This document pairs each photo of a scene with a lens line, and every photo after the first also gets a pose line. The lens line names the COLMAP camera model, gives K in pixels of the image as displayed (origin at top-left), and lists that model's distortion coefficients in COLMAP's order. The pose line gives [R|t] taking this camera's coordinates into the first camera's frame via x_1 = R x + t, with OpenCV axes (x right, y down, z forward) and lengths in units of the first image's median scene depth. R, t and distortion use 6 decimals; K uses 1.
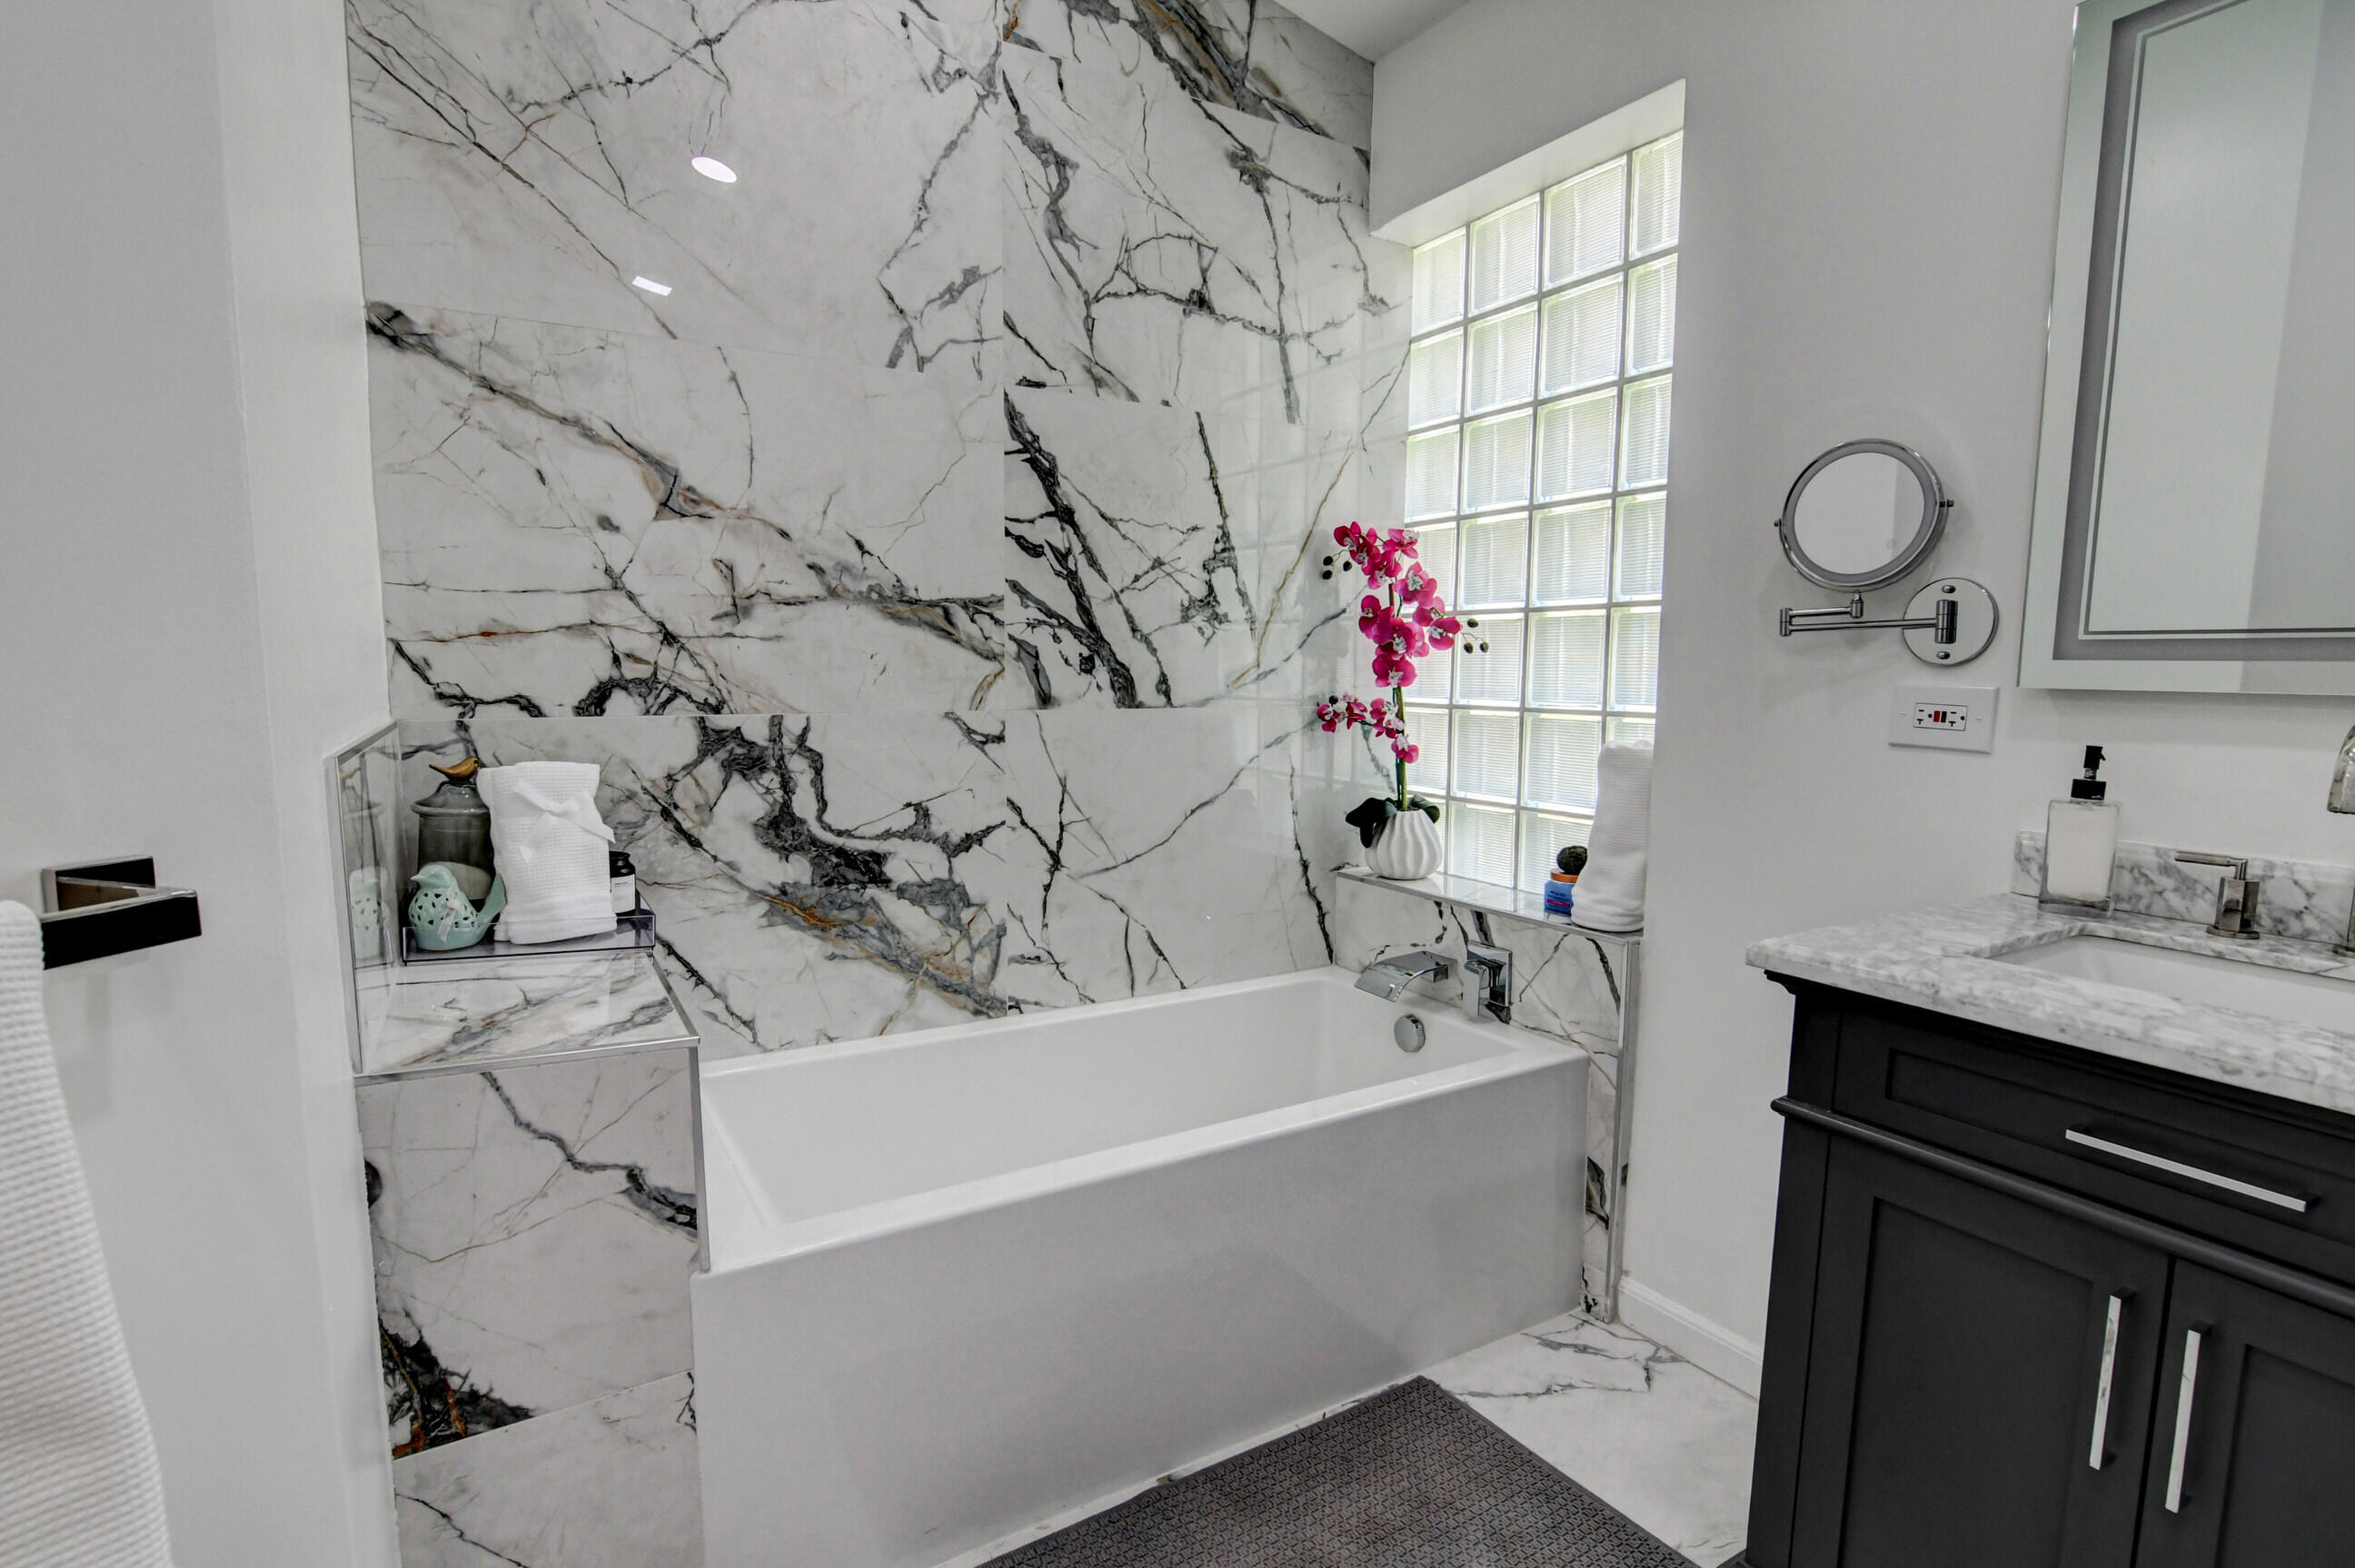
lens RADIAL K [[1155.7, 0, 1179.8], [0, 1155.7, 779.7], [0, 0, 1]] dist [-0.030512, 0.011753]
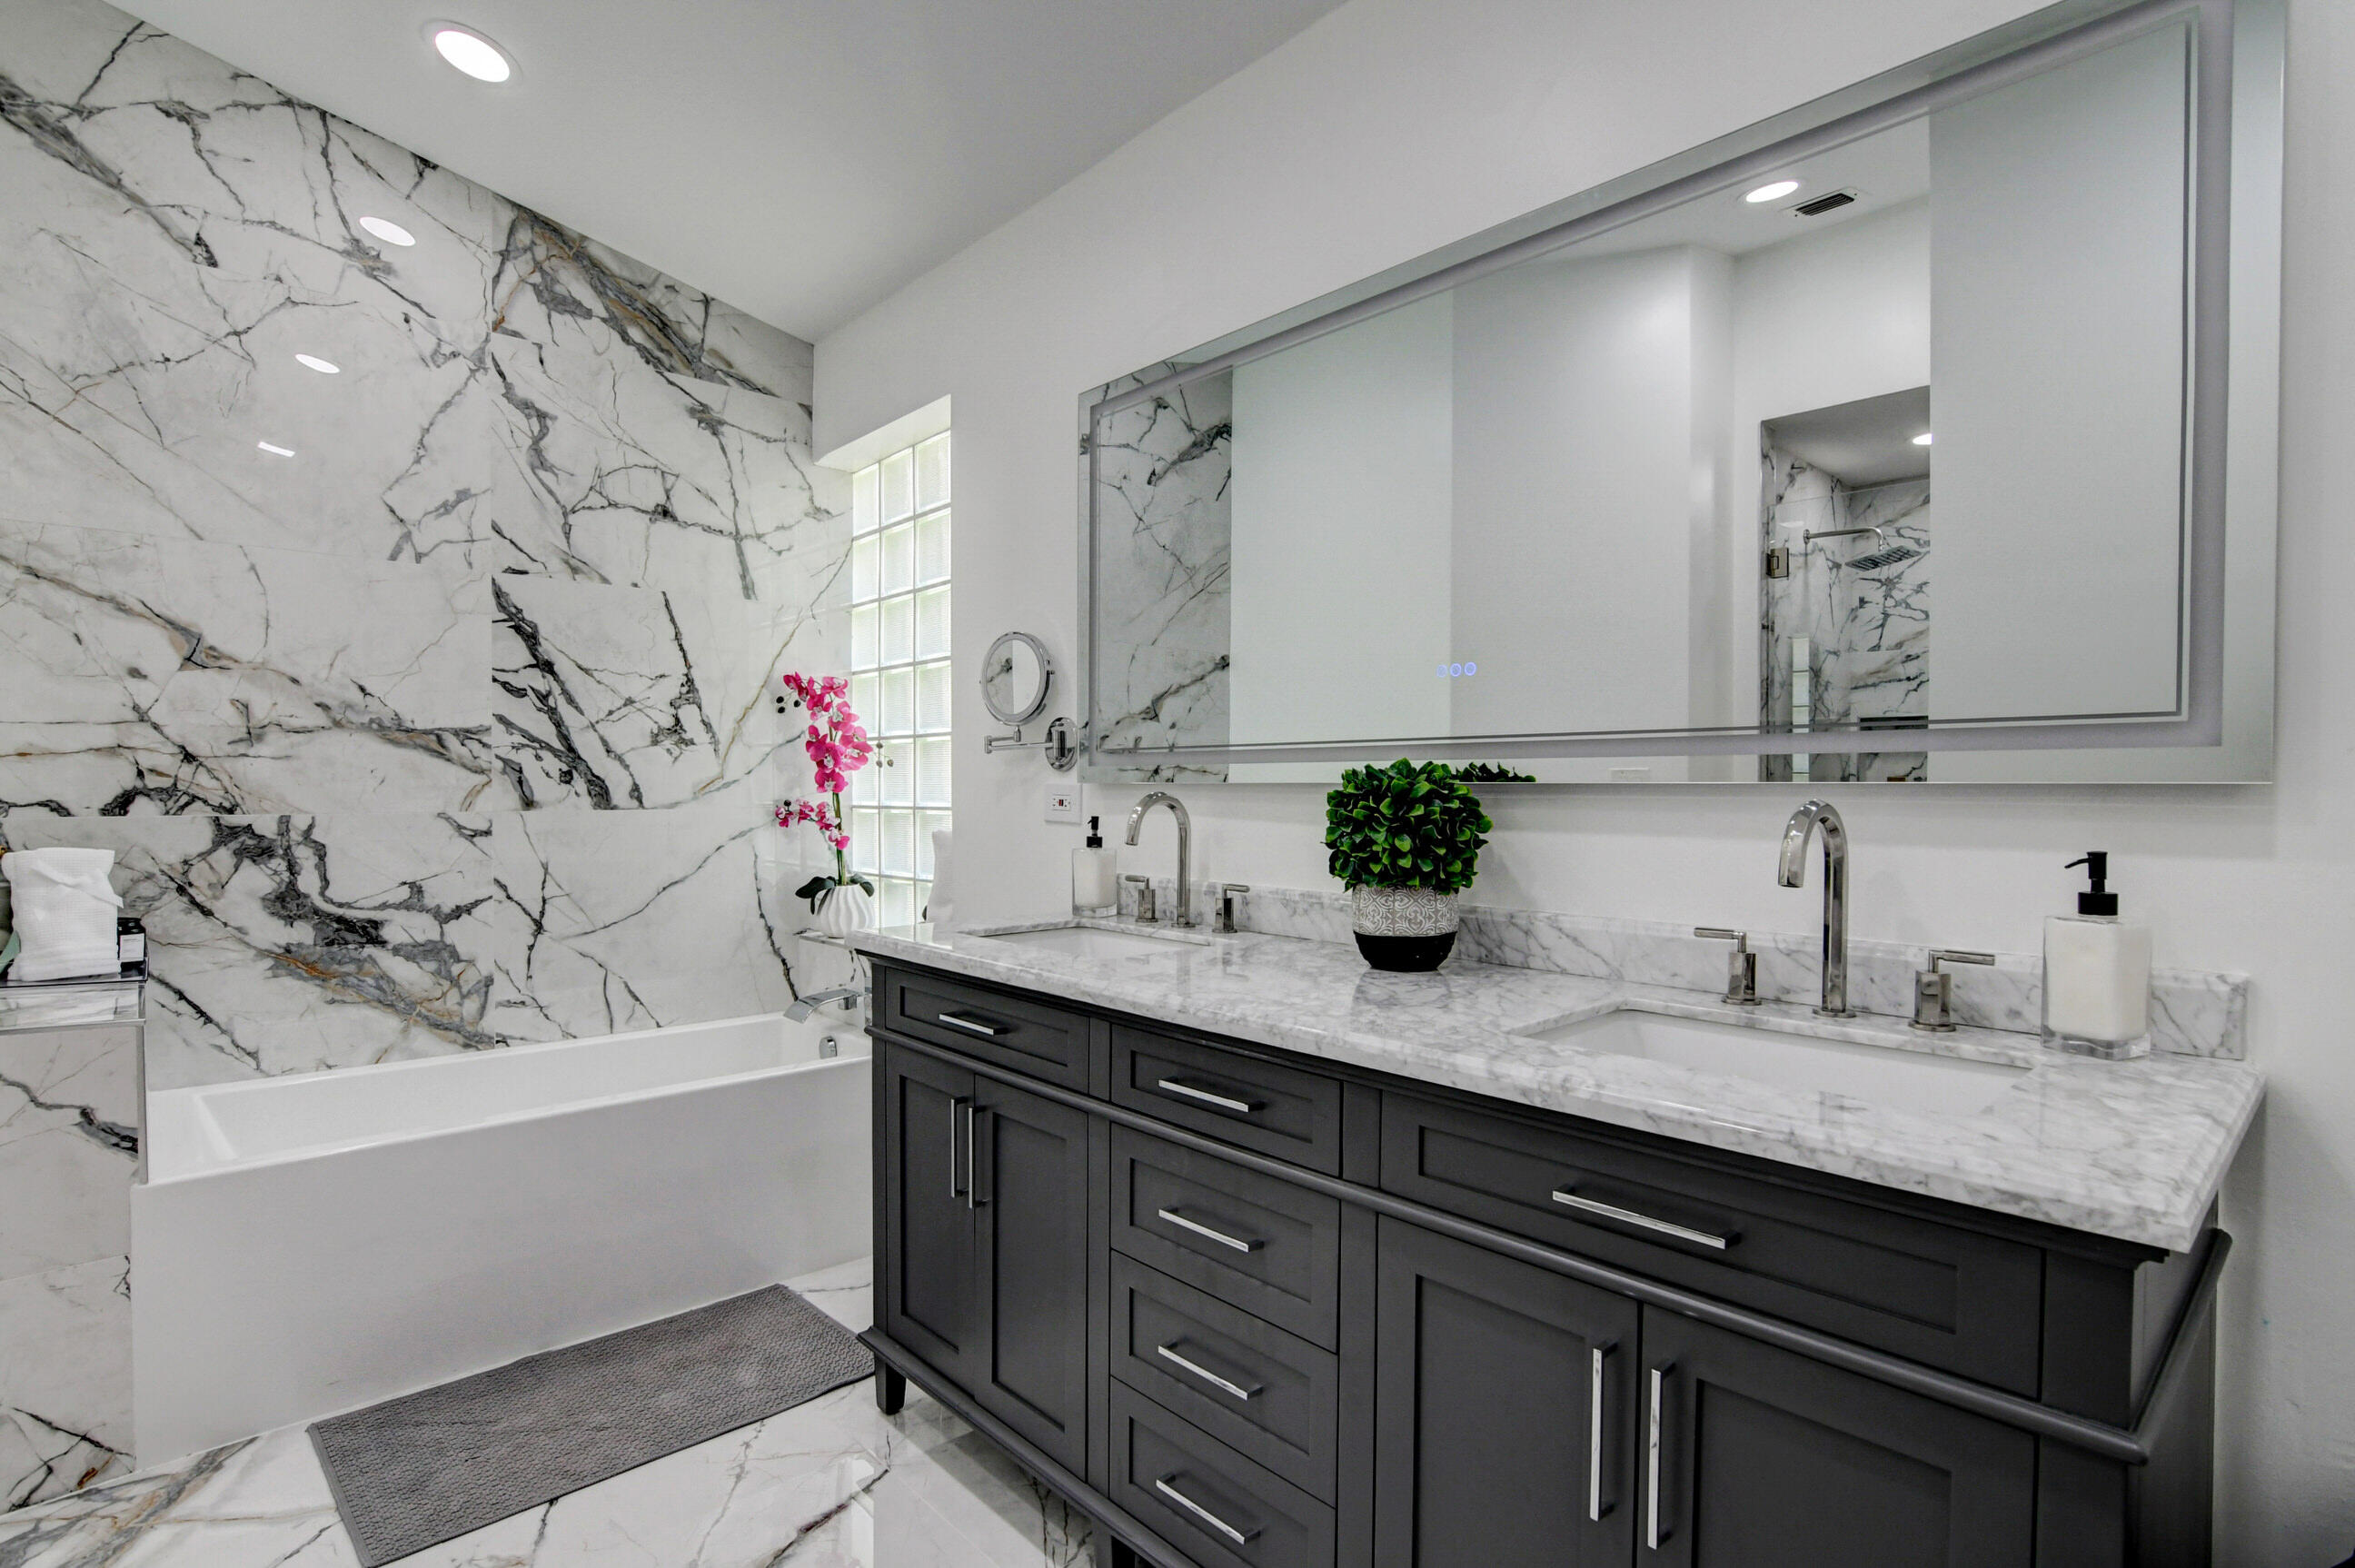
lens RADIAL K [[1155.7, 0, 1184.8], [0, 1155.7, 789.6], [0, 0, 1]] dist [-0.030512, 0.011753]
pose [[0.980025, -0.008225, 0.198704, 0.377689], [0.027162, 0.995317, -0.092769, 0.060053], [-0.197010, 0.096313, 0.975659, -0.454208]]
